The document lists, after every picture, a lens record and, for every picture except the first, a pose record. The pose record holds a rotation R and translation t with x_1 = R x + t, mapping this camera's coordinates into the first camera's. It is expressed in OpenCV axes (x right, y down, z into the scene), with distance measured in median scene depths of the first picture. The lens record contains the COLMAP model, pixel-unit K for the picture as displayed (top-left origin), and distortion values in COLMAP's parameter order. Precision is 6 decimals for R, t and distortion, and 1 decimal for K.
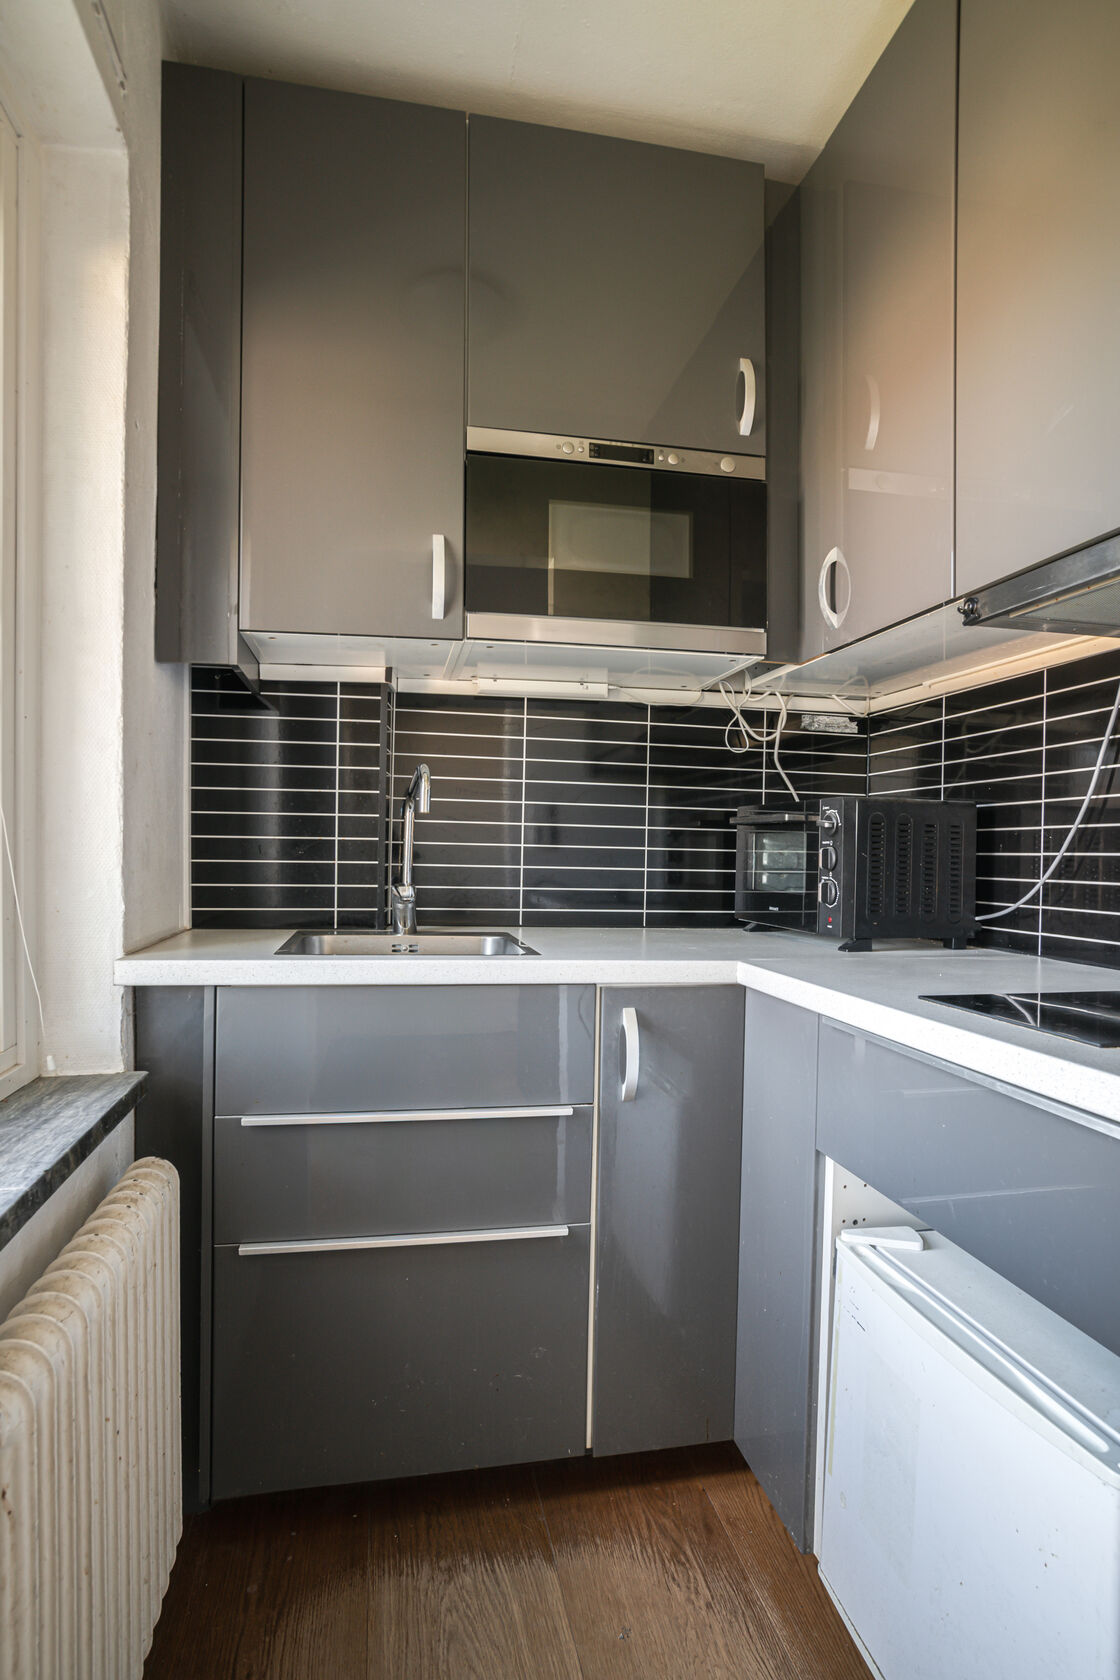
lens RADIAL K [[891.0, 0, 629.9], [0, 891.0, 847.8], [0, 0, 1]] dist [-0.021879, 0.003814]
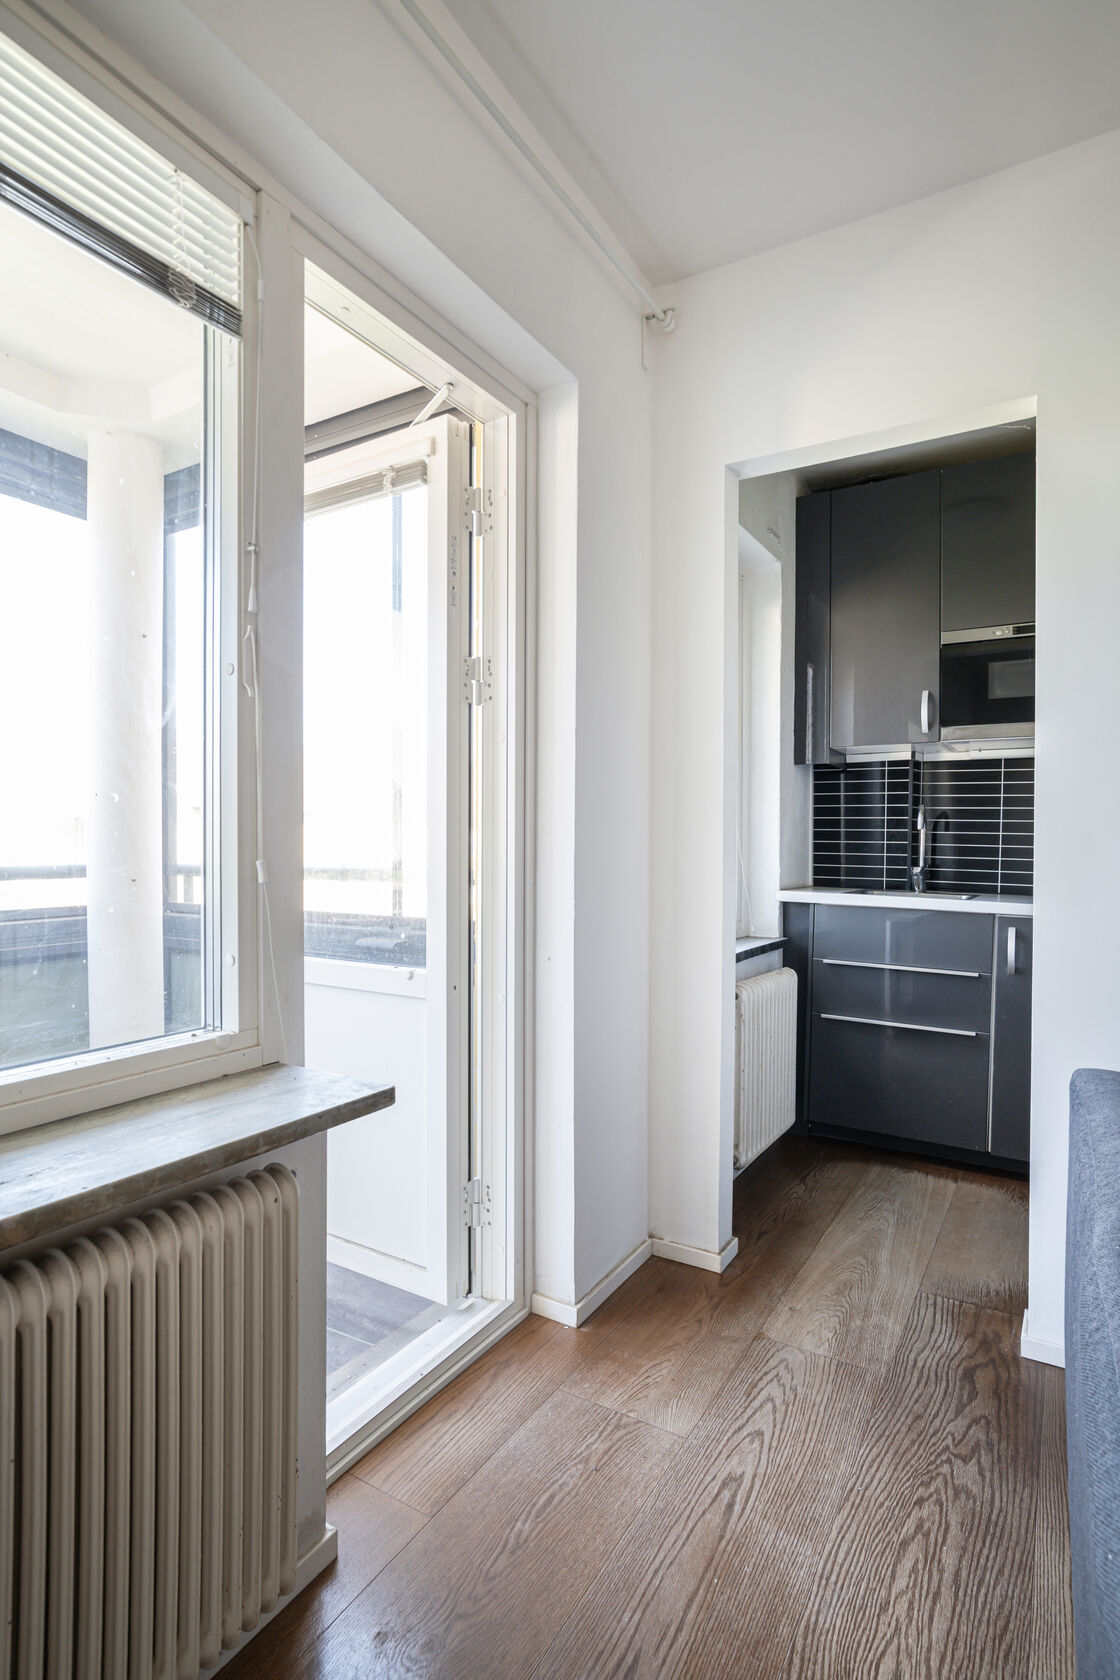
lens RADIAL K [[891.0, 0, 464.8], [0, 891.0, 841.3], [0, 0, 1]] dist [-0.021879, 0.003814]
pose [[0.634848, -0.000818, -0.772637, 0.647840], [-0.012189, 0.999864, -0.011074, 0.021859], [0.772541, 0.016449, 0.634752, -1.033630]]
